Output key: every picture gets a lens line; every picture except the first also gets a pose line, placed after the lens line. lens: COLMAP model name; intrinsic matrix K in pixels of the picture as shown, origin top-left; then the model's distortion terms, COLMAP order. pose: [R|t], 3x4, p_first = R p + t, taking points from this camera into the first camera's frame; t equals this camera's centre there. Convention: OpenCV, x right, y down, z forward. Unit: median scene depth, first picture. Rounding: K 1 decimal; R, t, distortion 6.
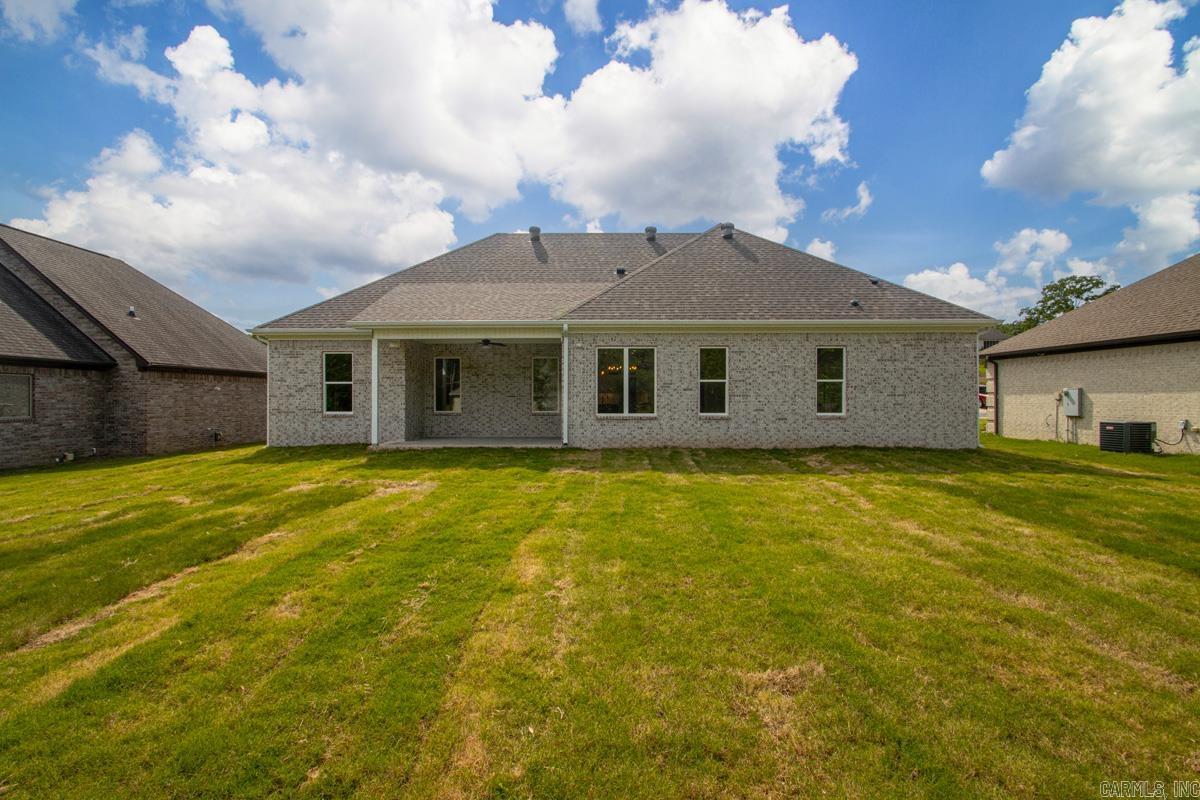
lens RADIAL K [[559.0, 0, 600.0], [0, 559.0, 400.0], [0, 0, 1]] dist [0.034469, -0.027400]
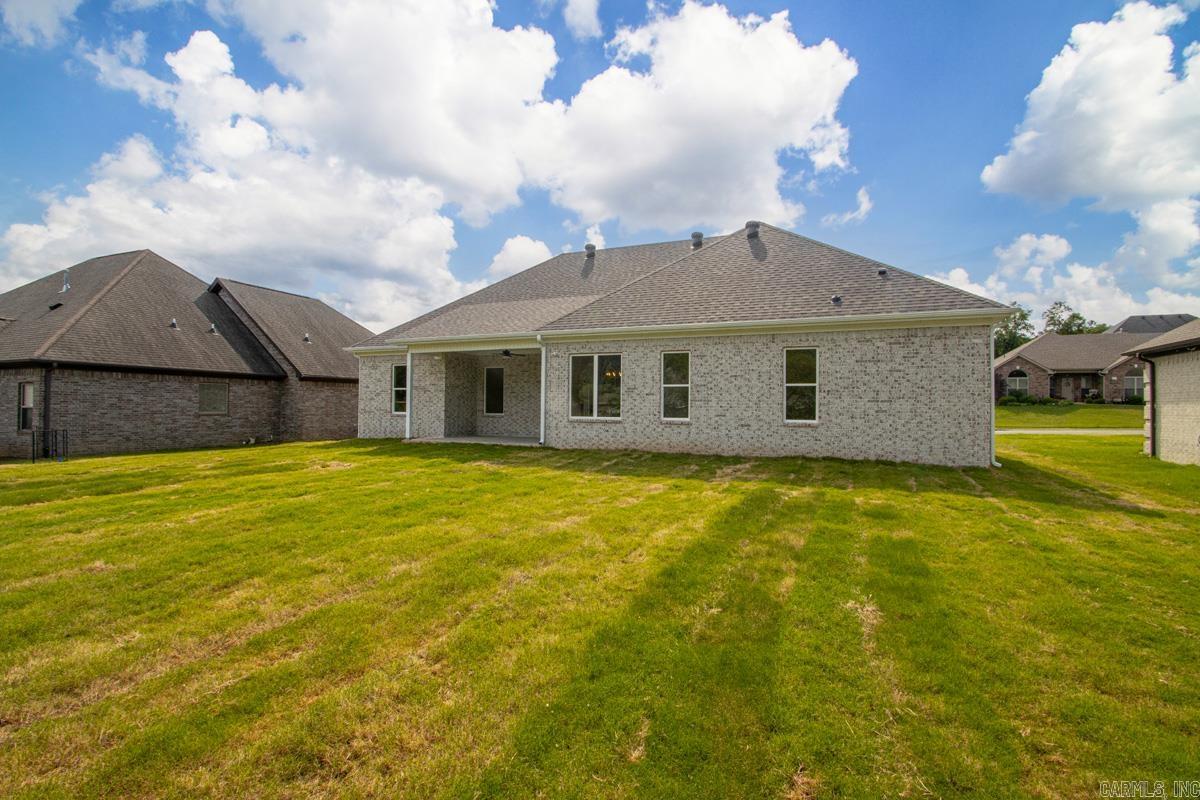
lens RADIAL K [[559.0, 0, 600.0], [0, 559.0, 400.0], [0, 0, 1]] dist [0.034469, -0.027400]
pose [[0.919913, 0.005259, -0.392087, 0.468911], [-0.011402, 0.999846, -0.013342, 0.006389], [0.391956, 0.016744, 0.919832, 0.028984]]
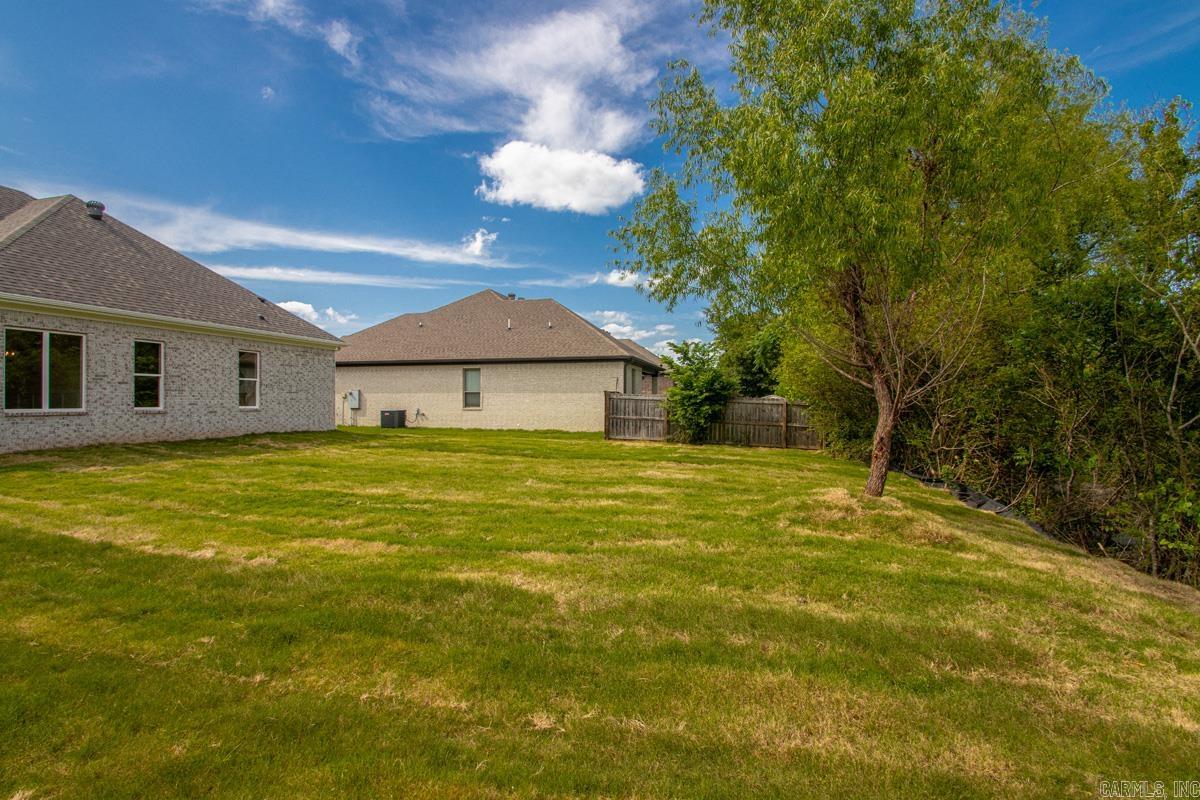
lens RADIAL K [[559.0, 0, 600.0], [0, 559.0, 400.0], [0, 0, 1]] dist [0.034469, -0.027400]
pose [[0.254314, 0.003002, 0.967117, -0.566330], [-0.000225, 0.999995, -0.003045, 0.013249], [-0.967122, 0.000557, 0.254314, -0.033629]]
